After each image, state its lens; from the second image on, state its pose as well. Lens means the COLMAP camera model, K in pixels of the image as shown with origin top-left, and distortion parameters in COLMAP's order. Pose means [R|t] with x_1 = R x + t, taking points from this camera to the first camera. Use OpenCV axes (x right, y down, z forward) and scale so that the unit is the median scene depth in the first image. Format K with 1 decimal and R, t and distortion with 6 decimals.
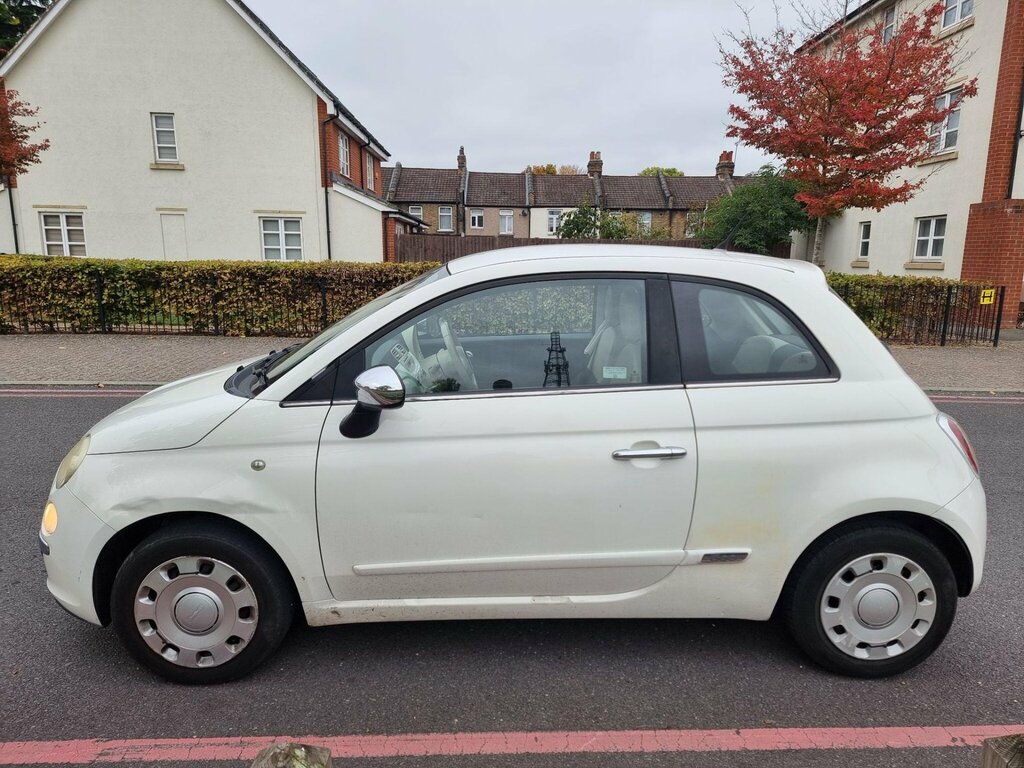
lens RADIAL K [[704.0, 0, 517.7], [0, 704.0, 384.1], [0, 0, 1]] dist [0.016329, -0.000963]
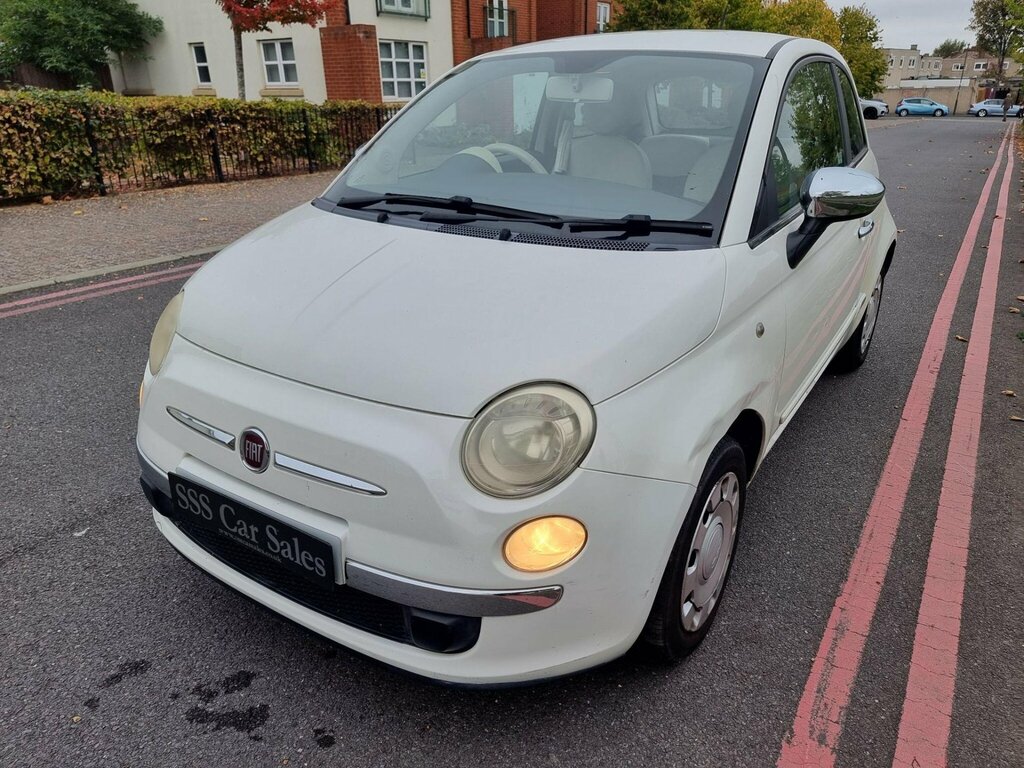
lens RADIAL K [[704.0, 0, 517.9], [0, 704.0, 393.2], [0, 0, 1]] dist [0.016329, -0.000963]
pose [[0.582960, -0.331920, 0.741611, -0.153935], [0.155679, 0.941470, 0.298995, -0.011685], [-0.797447, -0.058849, 0.600512, 0.106446]]
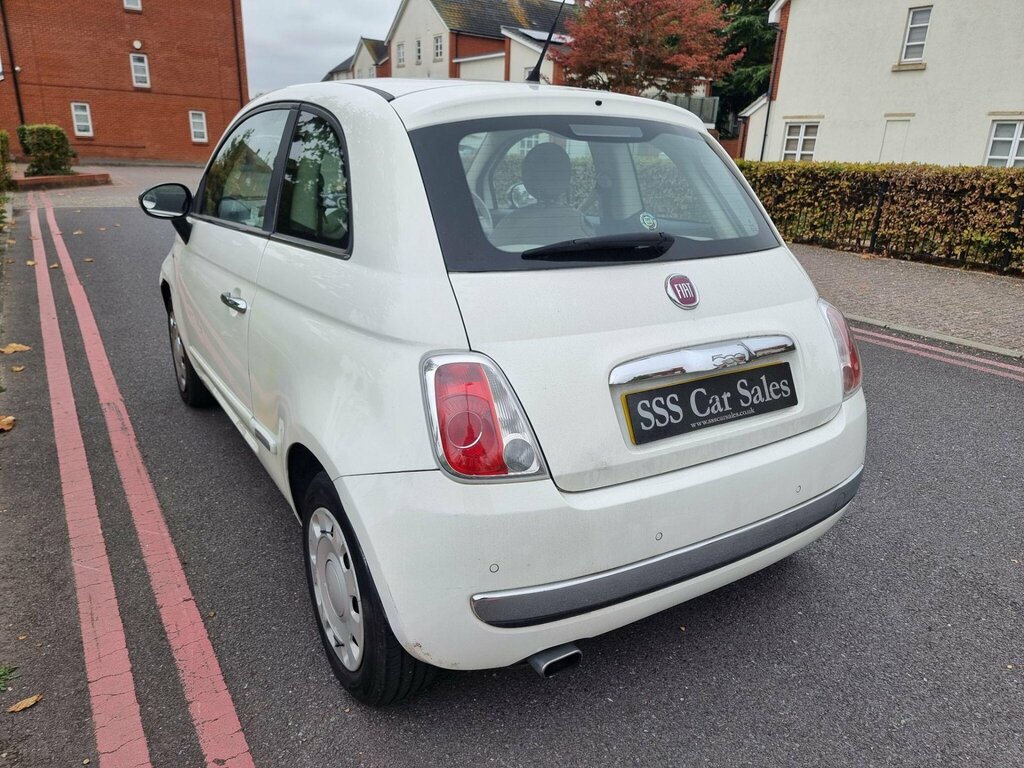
lens RADIAL K [[704.0, 0, 512.6], [0, 704.0, 383.4], [0, 0, 1]] dist [0.016329, -0.000963]
pose [[0.506971, 0.276794, -0.816312, 0.167600], [-0.187385, 0.959781, 0.209065, -0.008905], [0.841348, 0.046975, 0.538448, 0.115311]]
